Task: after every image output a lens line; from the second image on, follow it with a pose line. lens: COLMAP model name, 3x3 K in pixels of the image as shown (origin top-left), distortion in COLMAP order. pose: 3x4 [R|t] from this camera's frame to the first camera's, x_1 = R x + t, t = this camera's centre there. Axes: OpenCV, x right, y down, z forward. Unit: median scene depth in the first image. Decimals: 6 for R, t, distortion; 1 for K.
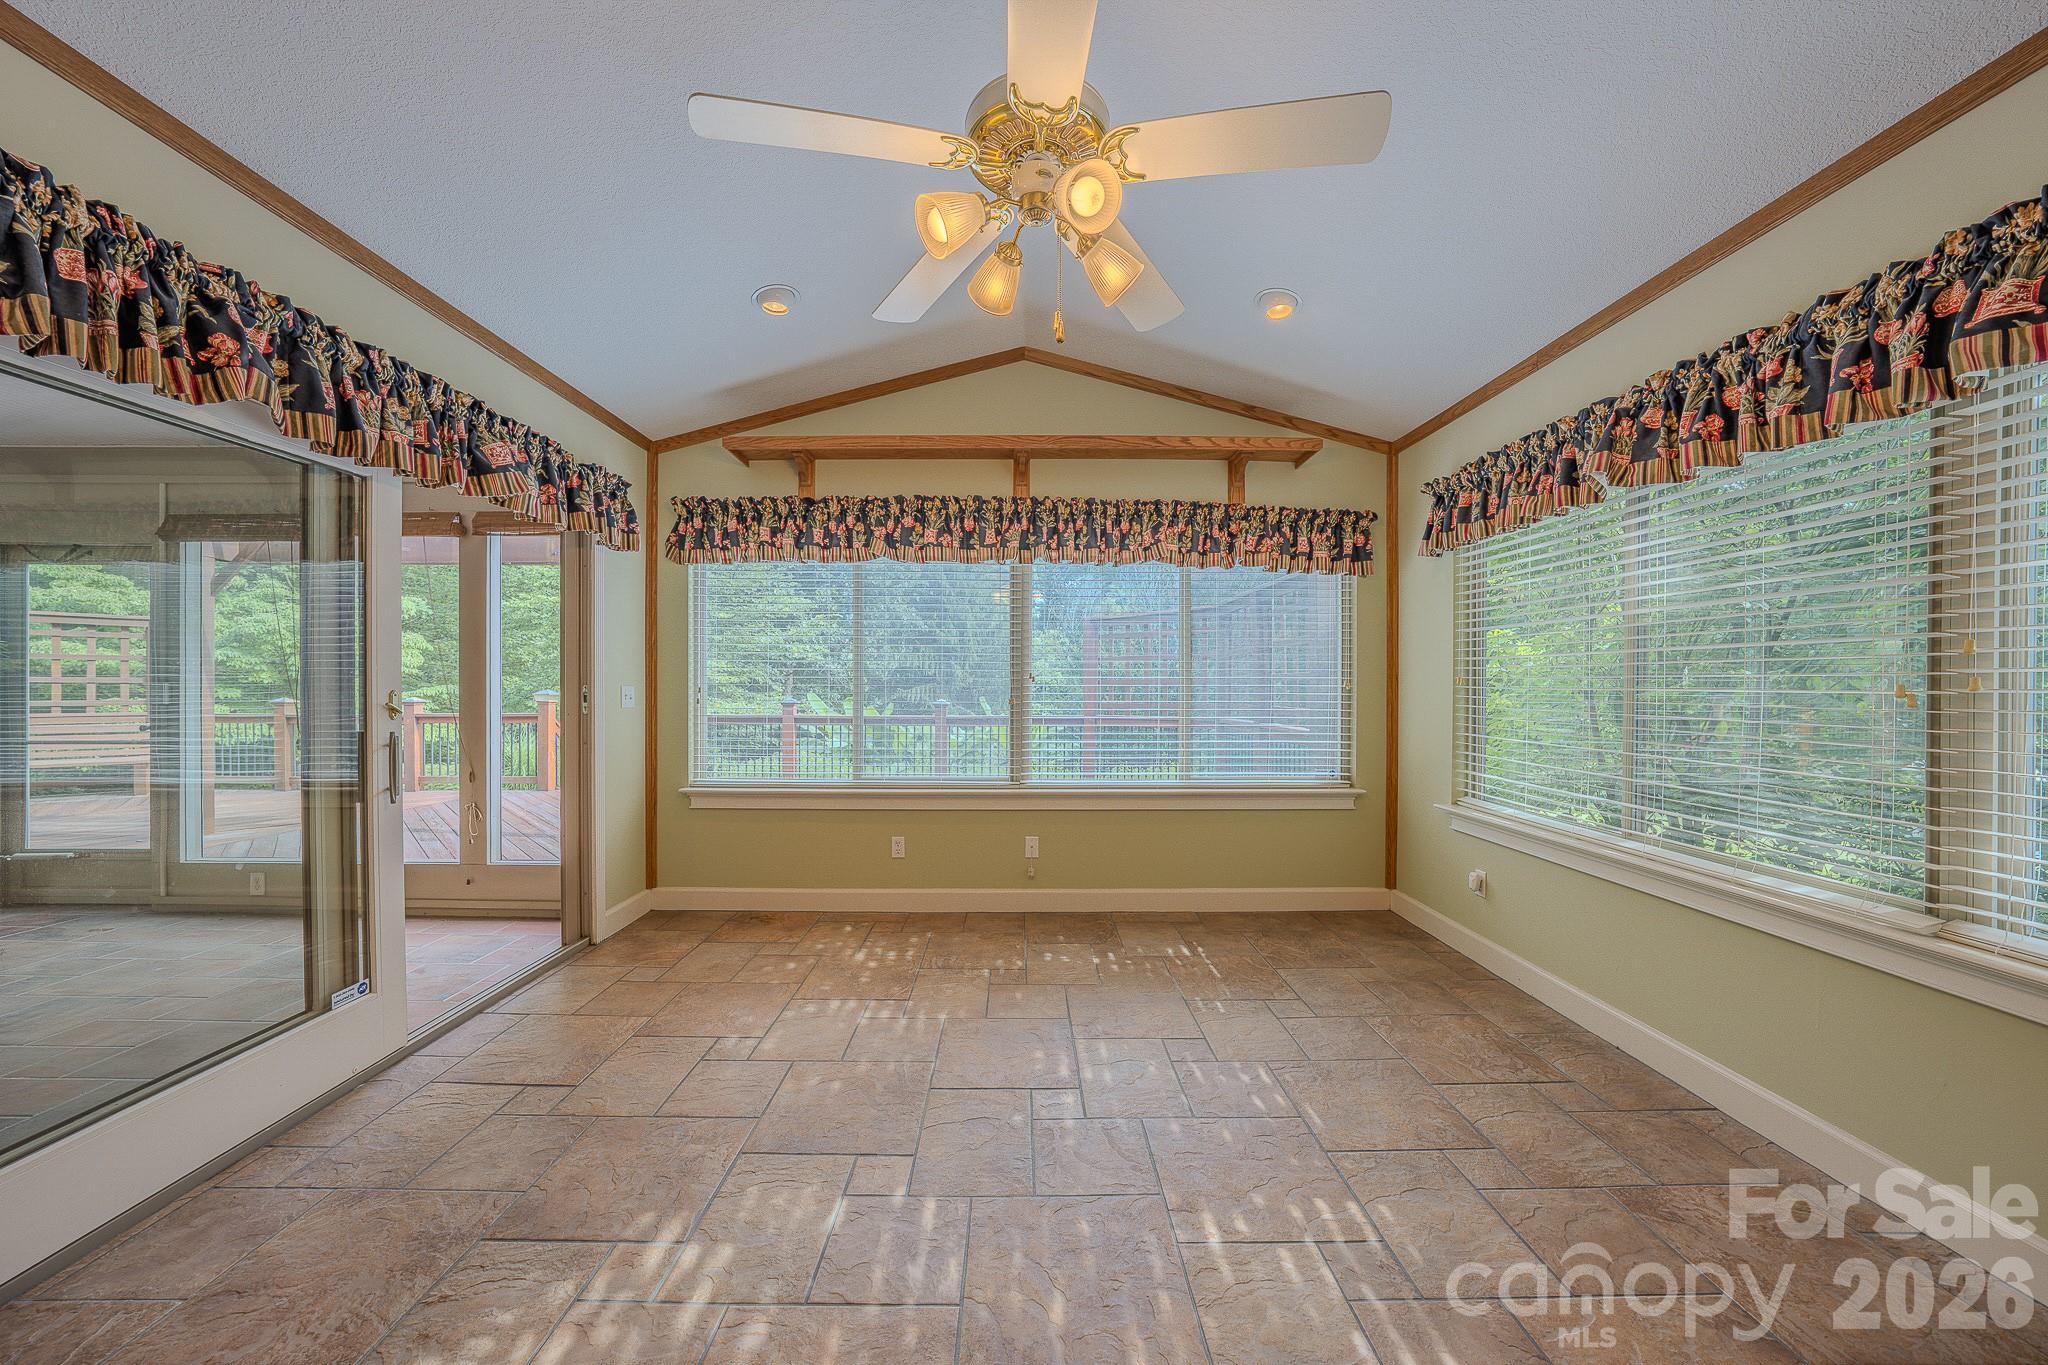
lens RADIAL K [[712.1, 0, 980.2], [0, 712.1, 691.8], [0, 0, 1]] dist [-0.017547, 0.006613]
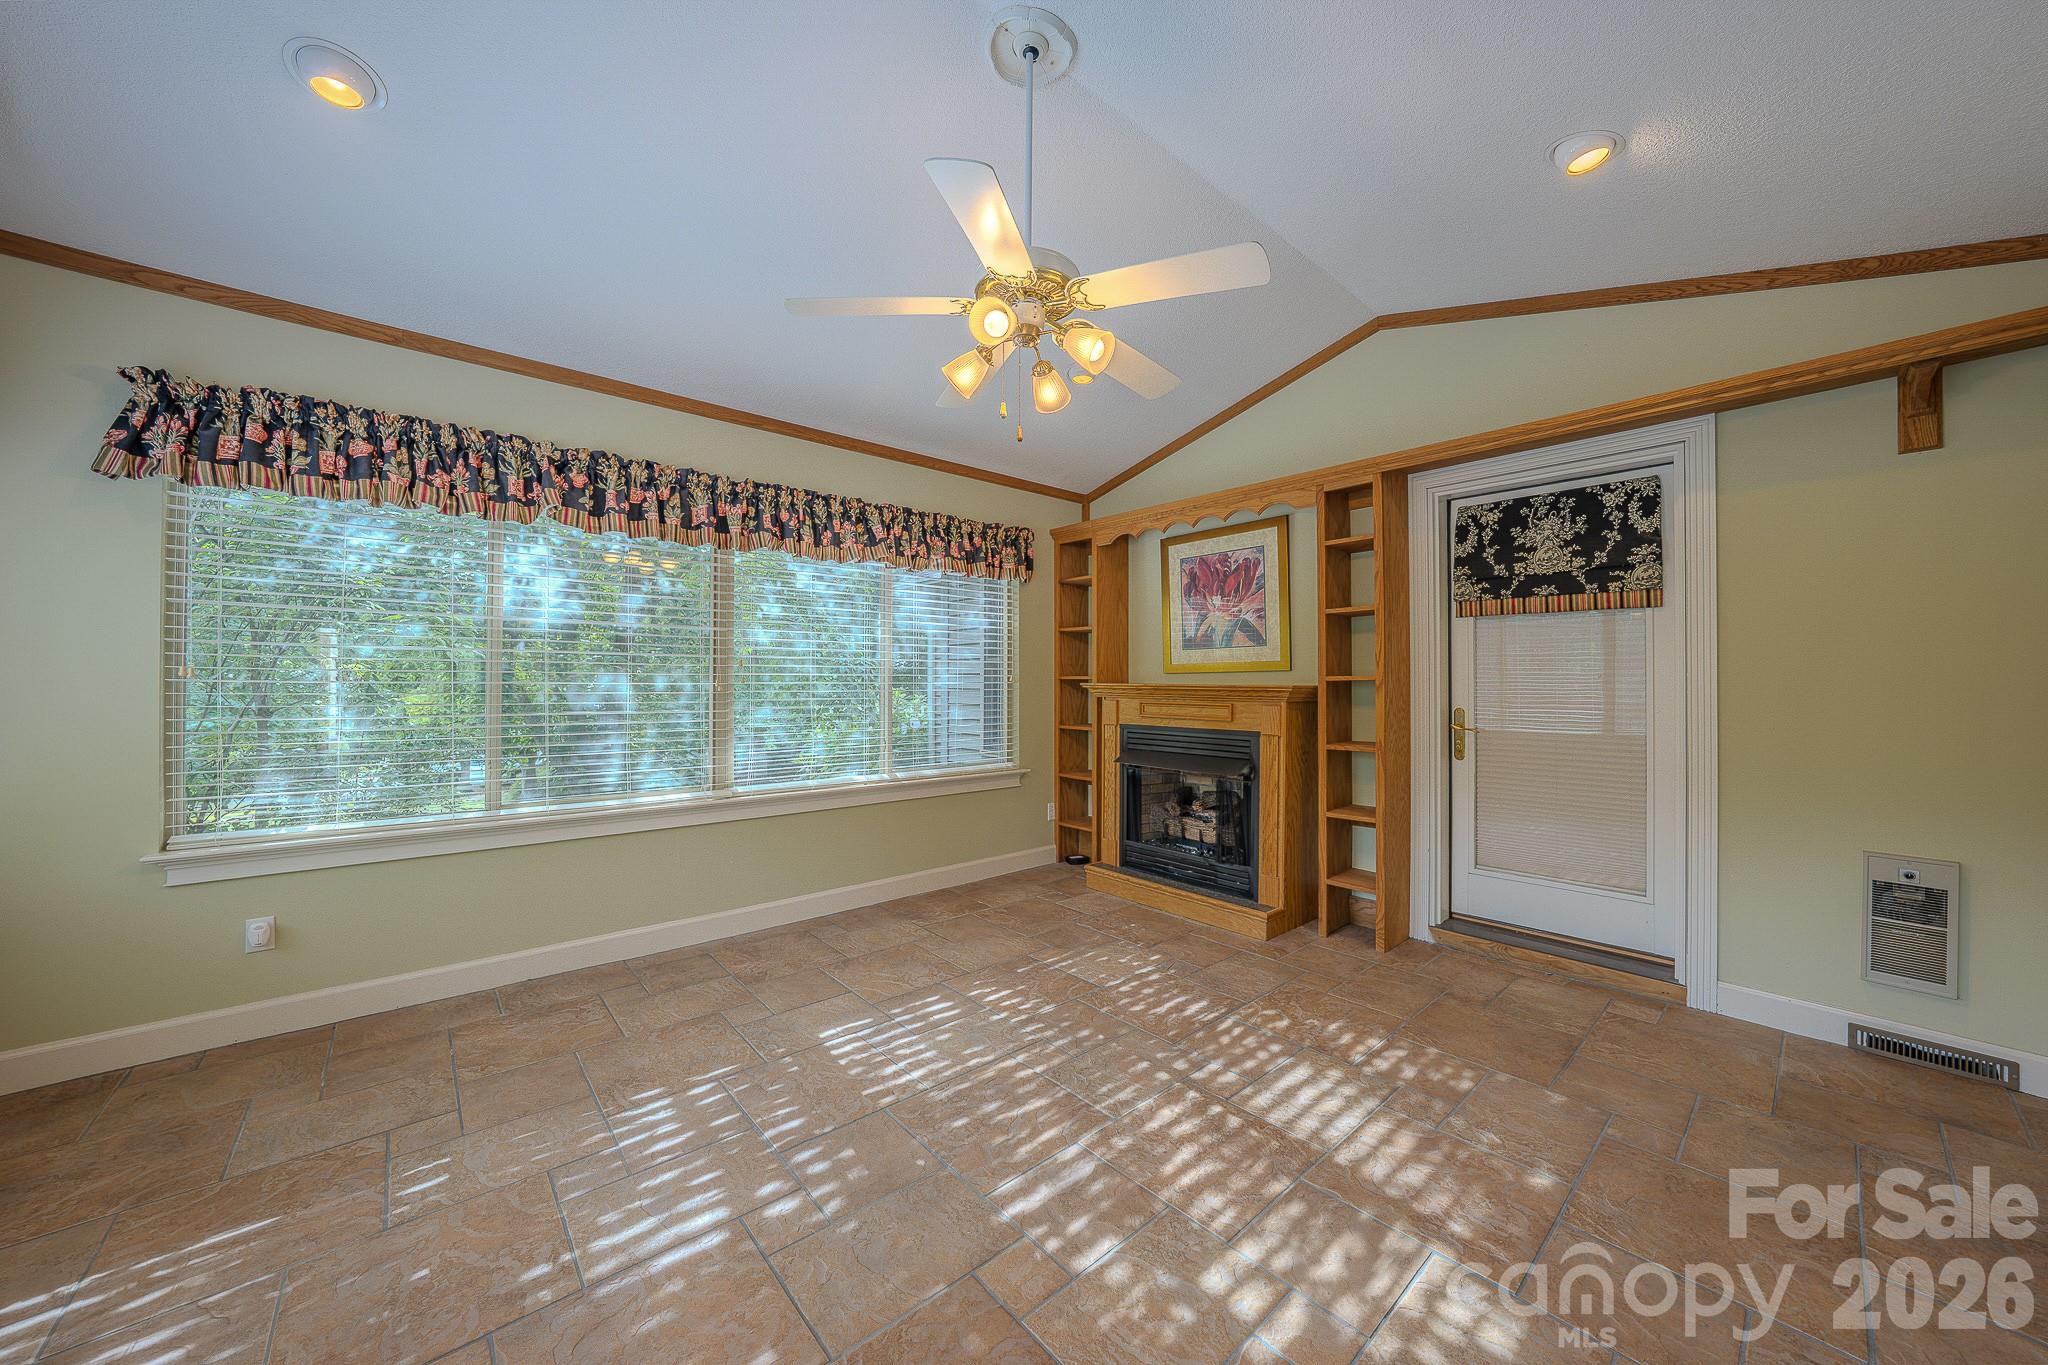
lens RADIAL K [[710.0, 0, 1038.5], [0, 710.0, 680.1], [0, 0, 1]] dist [0.000903, 0.000231]
pose [[-0.681699, 0.003545, 0.731624, -0.364690], [0.006400, 0.999979, 0.001118, -0.001978], [-0.731605, 0.005445, -0.681707, 0.748334]]
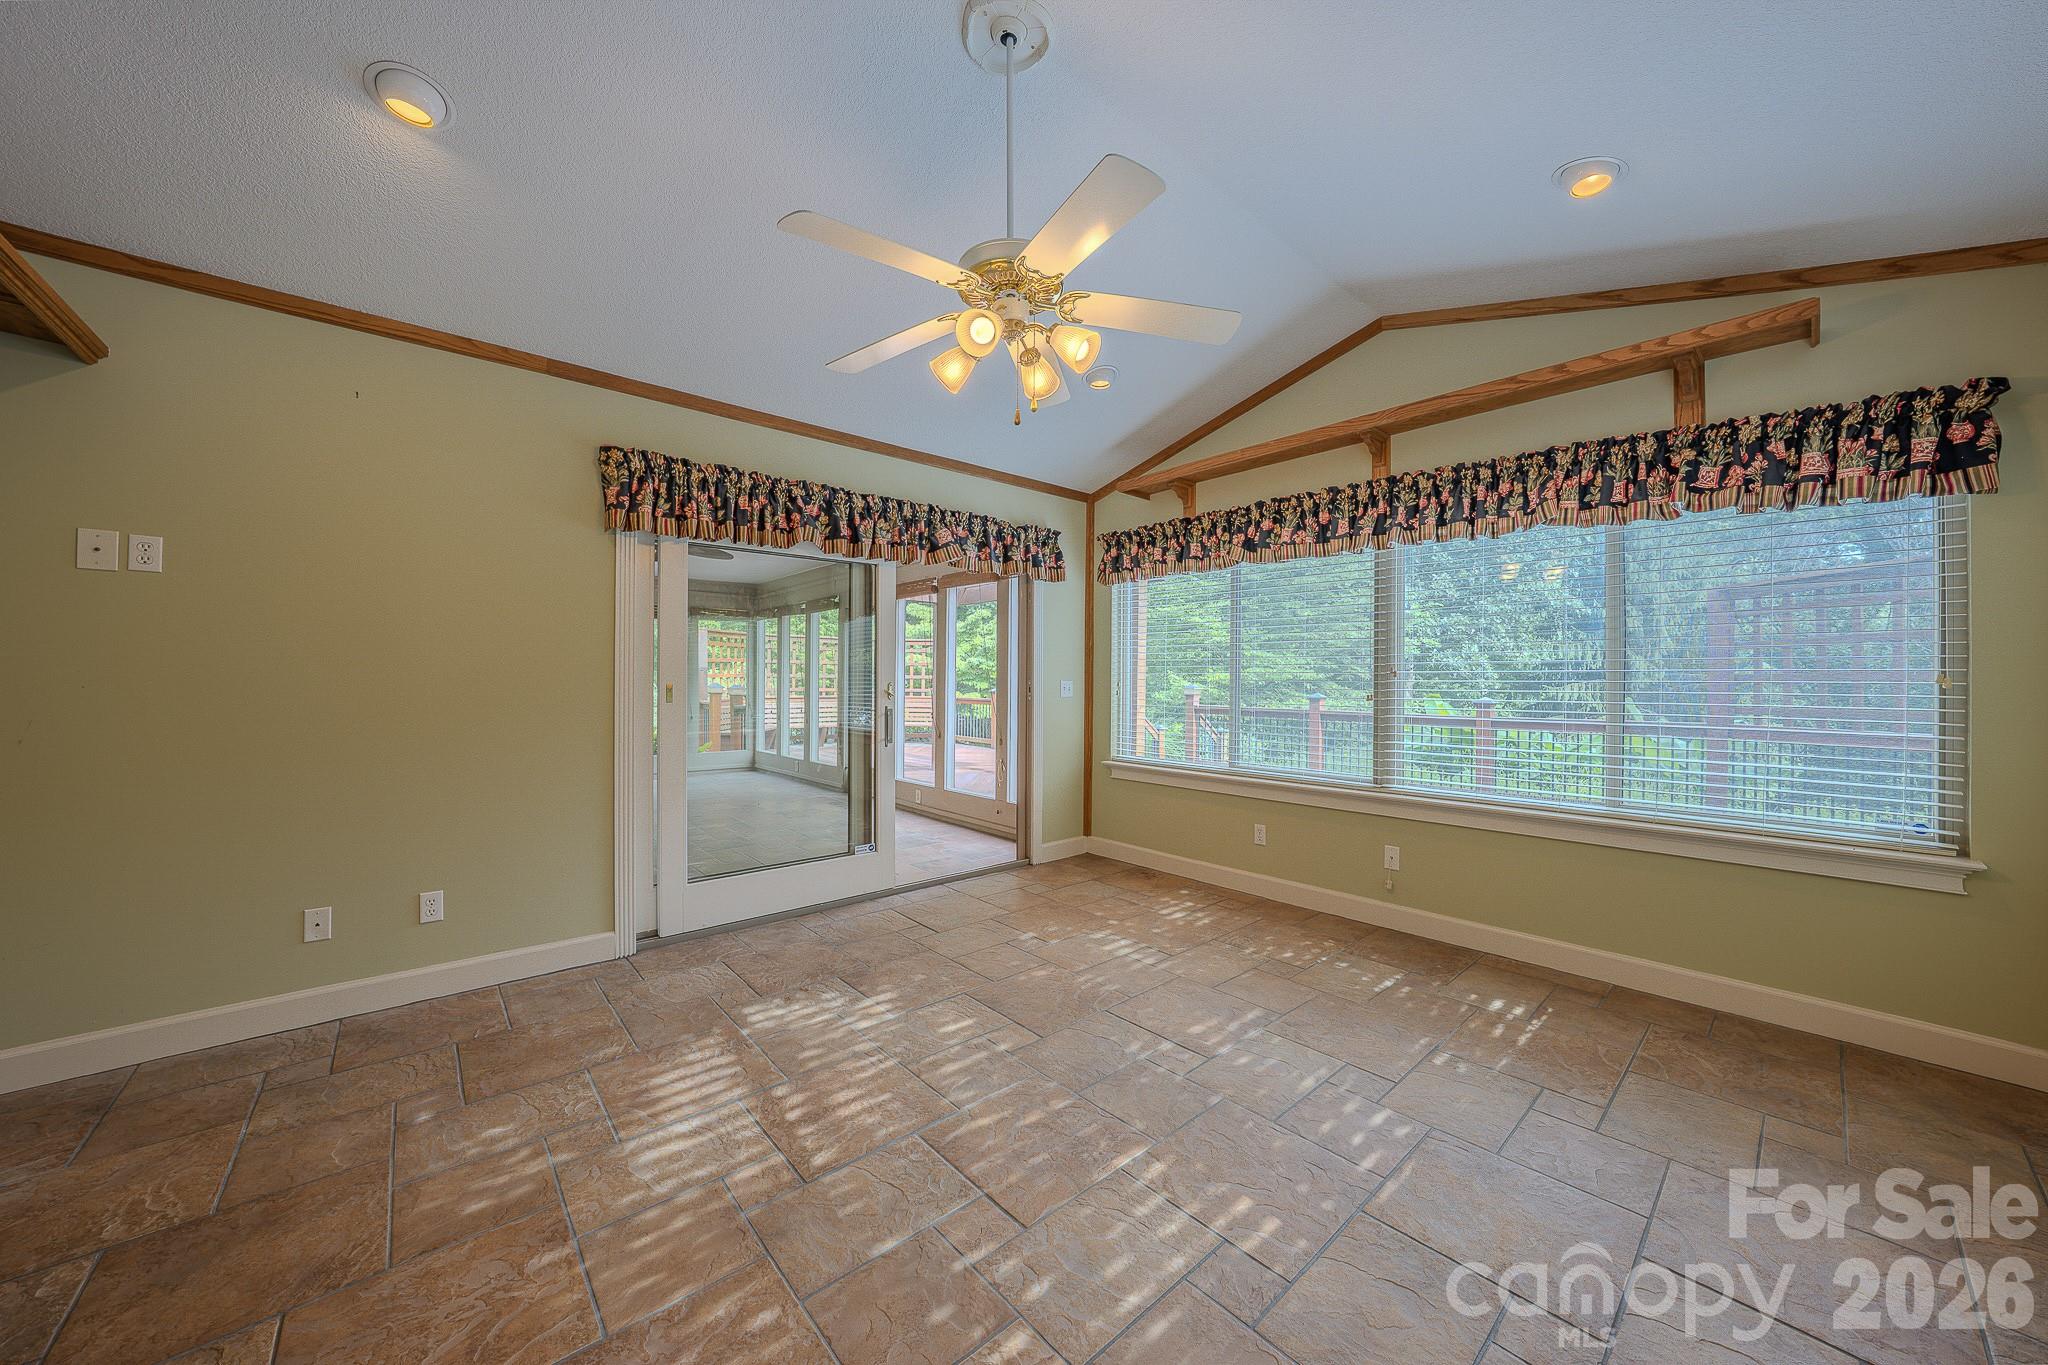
lens RADIAL K [[710.0, 0, 1038.5], [0, 710.0, 680.1], [0, 0, 1]] dist [0.000903, 0.000231]
pose [[0.677989, 0.001075, -0.735071, 0.459475], [-0.008481, 0.999944, -0.006360, -0.000580], [0.735023, 0.010547, 0.677960, 0.046756]]
